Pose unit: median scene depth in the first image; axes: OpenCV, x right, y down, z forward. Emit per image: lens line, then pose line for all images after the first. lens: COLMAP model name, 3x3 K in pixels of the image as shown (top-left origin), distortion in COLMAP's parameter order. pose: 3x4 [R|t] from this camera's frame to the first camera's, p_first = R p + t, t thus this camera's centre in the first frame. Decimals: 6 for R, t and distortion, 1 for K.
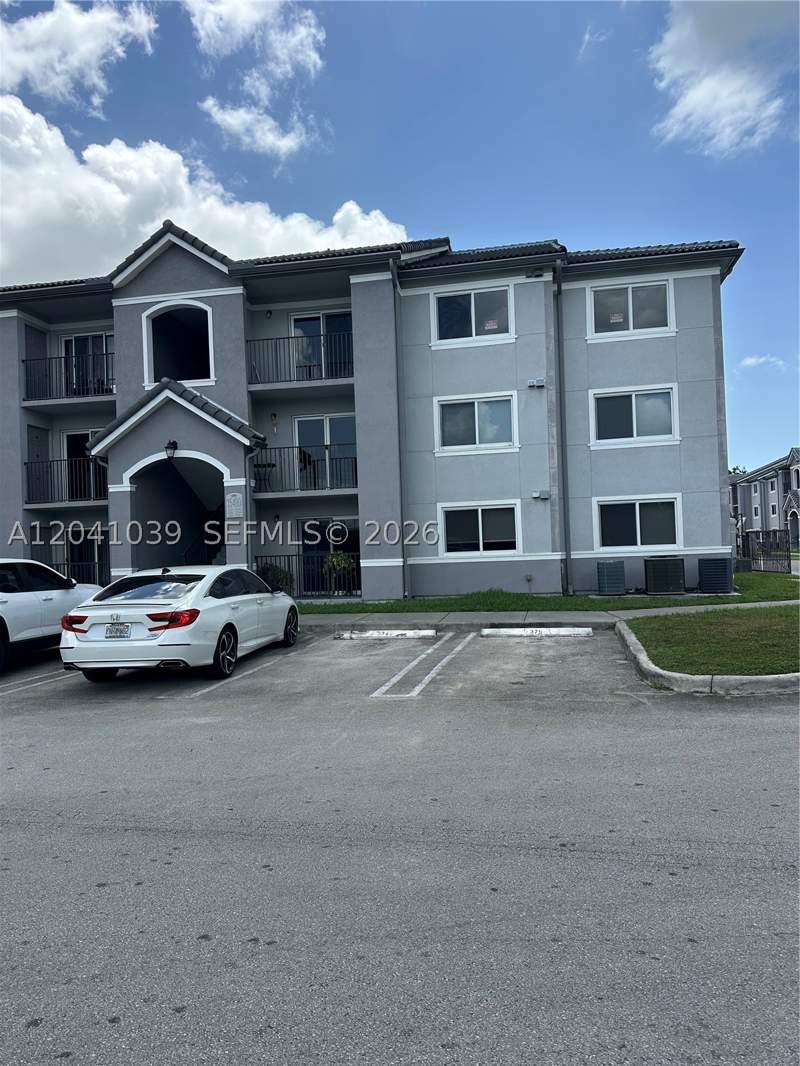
lens RADIAL K [[743.9, 0, 406.7], [0, 743.9, 540.8], [0, 0, 1]] dist [0.100177, -0.150532]
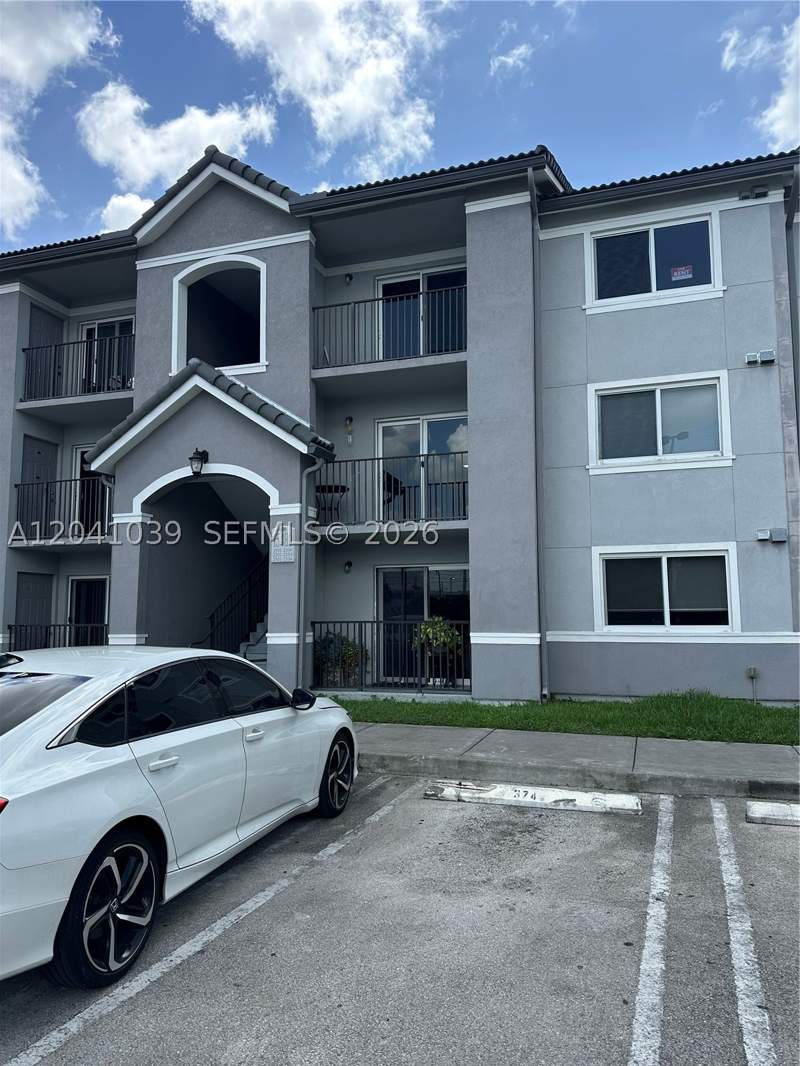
lens RADIAL K [[743.9, 0, 406.7], [0, 743.9, 540.8], [0, 0, 1]] dist [0.100177, -0.150532]
pose [[0.991317, 0.017077, -0.130380, -0.033706], [-0.028268, 0.996024, -0.084476, 0.002772], [0.128419, 0.087428, 0.987859, 0.349520]]
